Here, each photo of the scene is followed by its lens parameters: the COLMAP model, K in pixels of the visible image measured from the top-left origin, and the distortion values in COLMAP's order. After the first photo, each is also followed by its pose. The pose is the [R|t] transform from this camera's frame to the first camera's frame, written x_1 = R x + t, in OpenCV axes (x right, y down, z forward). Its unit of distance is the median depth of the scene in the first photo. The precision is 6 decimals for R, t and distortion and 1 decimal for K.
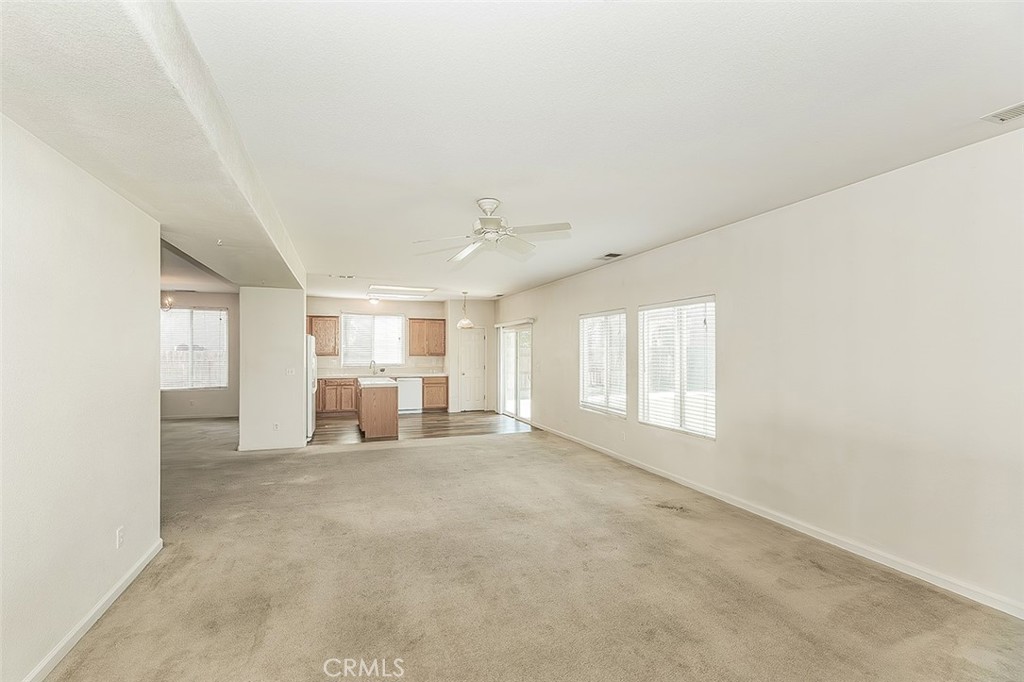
lens RADIAL K [[432.2, 0, 496.7], [0, 432.2, 348.5], [0, 0, 1]] dist [-0.000342, 0.000083]
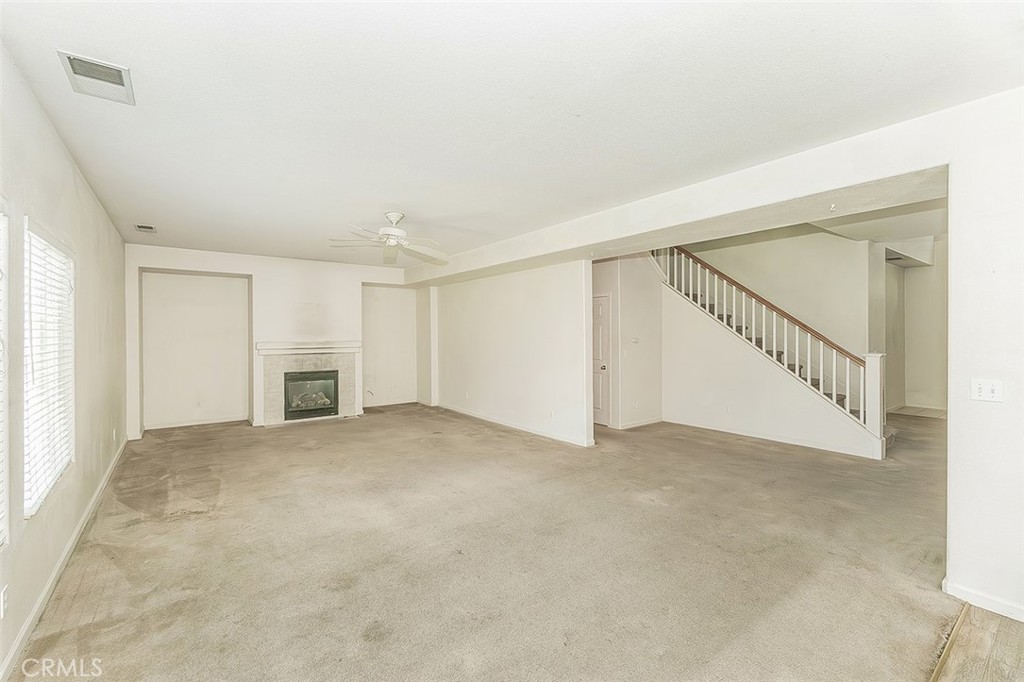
lens RADIAL K [[444.0, 0, 503.8], [0, 444.0, 336.2], [0, 0, 1]] dist [0.000992, 0.000359]
pose [[-0.961820, 0.002316, -0.273672, 0.011498], [0.003303, 0.999990, -0.003145, 0.007051], [0.273662, -0.003929, -0.961818, 0.850777]]
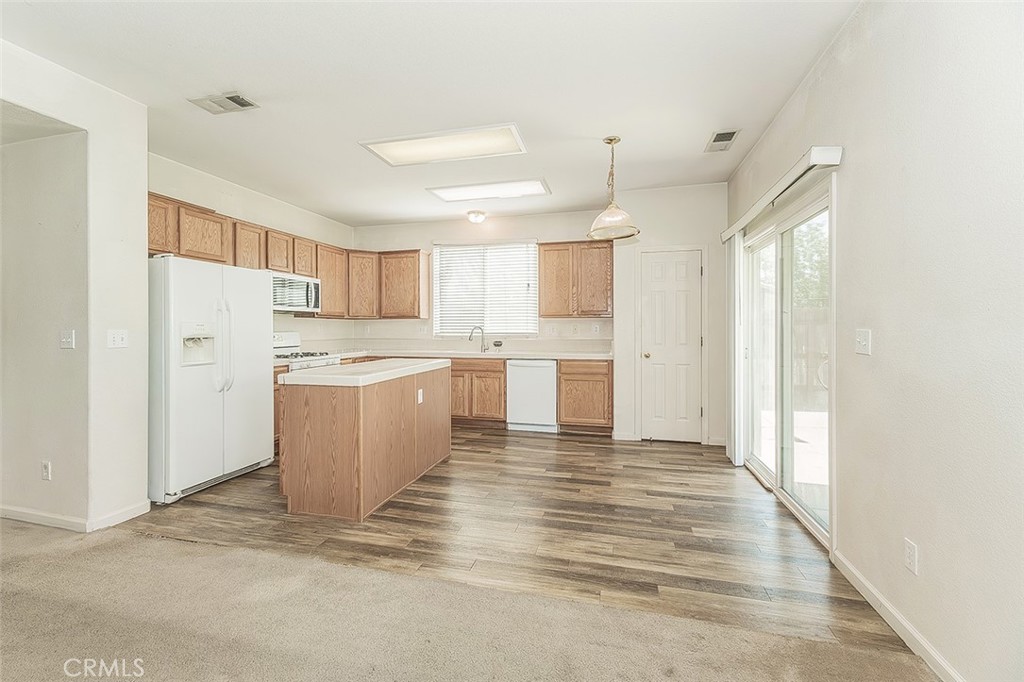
lens RADIAL K [[436.3, 0, 507.7], [0, 436.3, 329.2], [0, 0, 1]] dist [0.000208, 0.000031]
pose [[0.825654, -0.003578, -0.564166, 0.061921], [0.007736, 0.999958, 0.004980, 0.030621], [0.564124, -0.008476, 0.825646, 0.595230]]
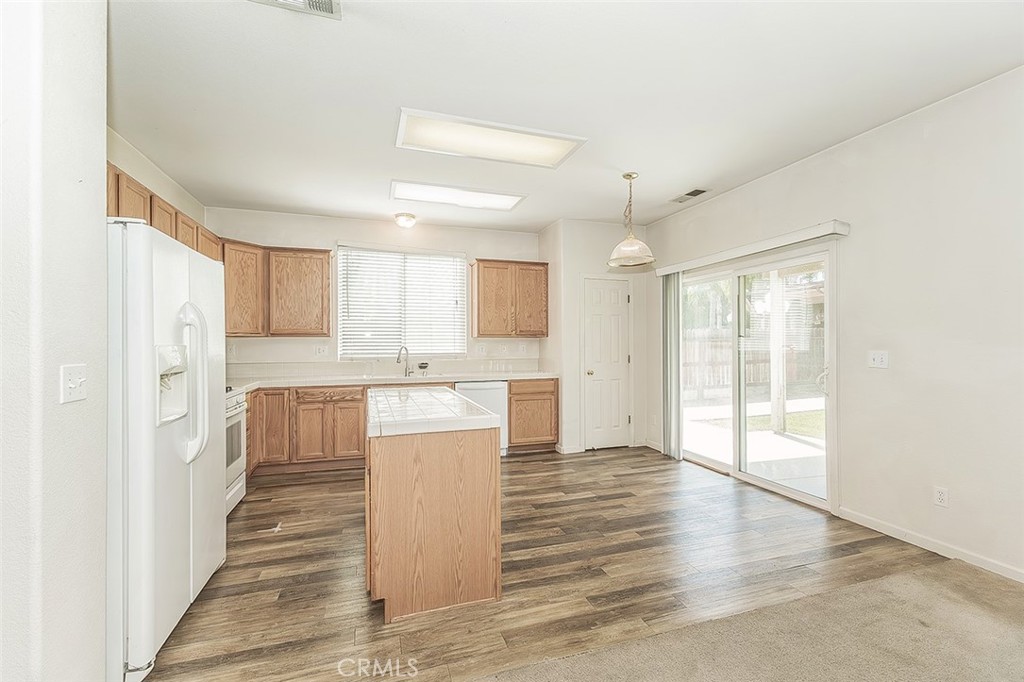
lens RADIAL K [[432.6, 0, 511.7], [0, 432.6, 341.4], [0, 0, 1]] dist [0.000037, 0.000056]
pose [[0.999743, -0.007032, -0.021552, -0.165629], [0.007051, 0.999975, 0.000797, 0.024213], [0.021546, -0.000949, 0.999767, 0.553451]]
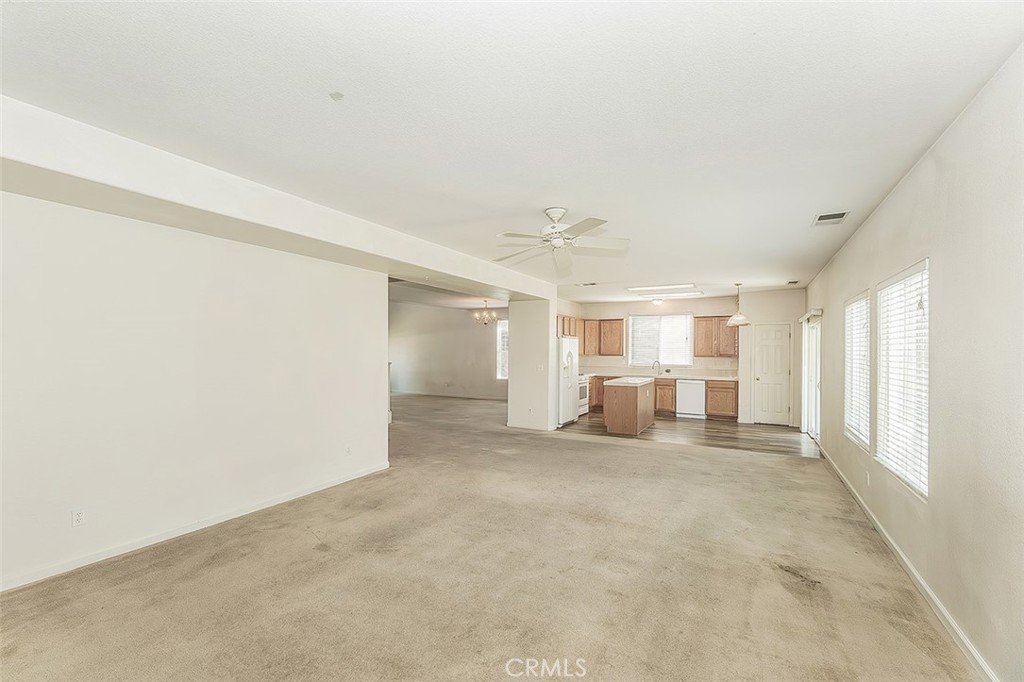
lens RADIAL K [[437.6, 0, 507.0], [0, 437.6, 348.3], [0, 0, 1]] dist [0.000990, 0.000098]
pose [[0.660053, -0.000735, -0.751219, 0.261164], [-0.000918, 0.999998, -0.001785, 0.000763], [0.751218, 0.001868, 0.660051, 0.073093]]
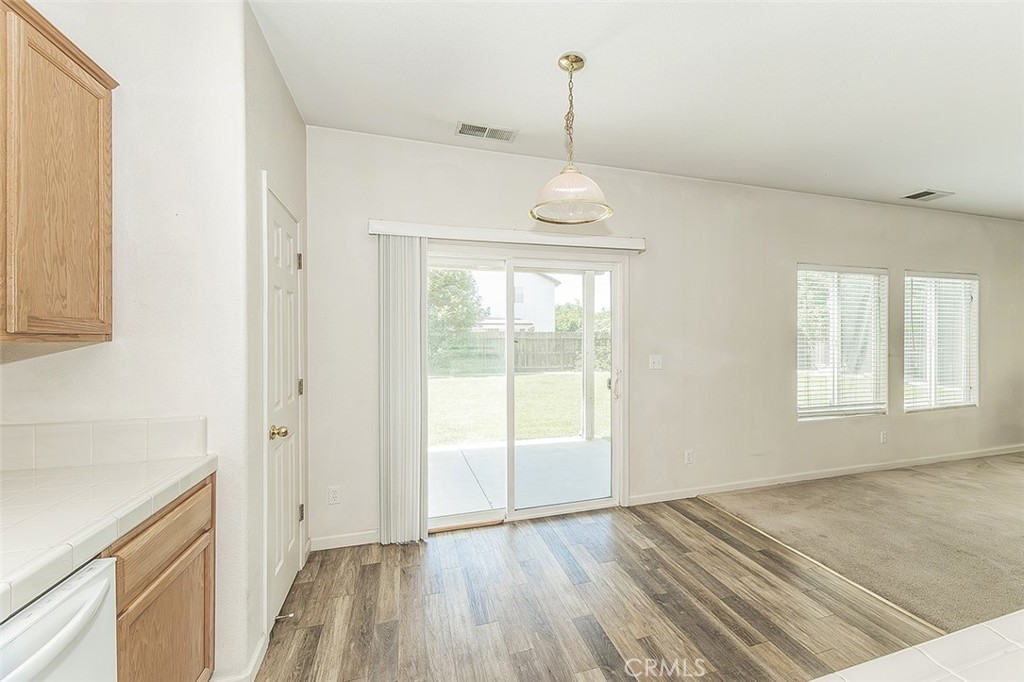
lens RADIAL K [[428.0, 0, 549.5], [0, 428.0, 338.1], [0, 0, 1]] dist [0.016801, 0.000127]
pose [[0.018179, -0.009201, 0.999792, -0.285371], [-0.005291, 0.999943, 0.009299, 0.015367], [-0.999821, -0.005459, 0.018130, 0.945576]]
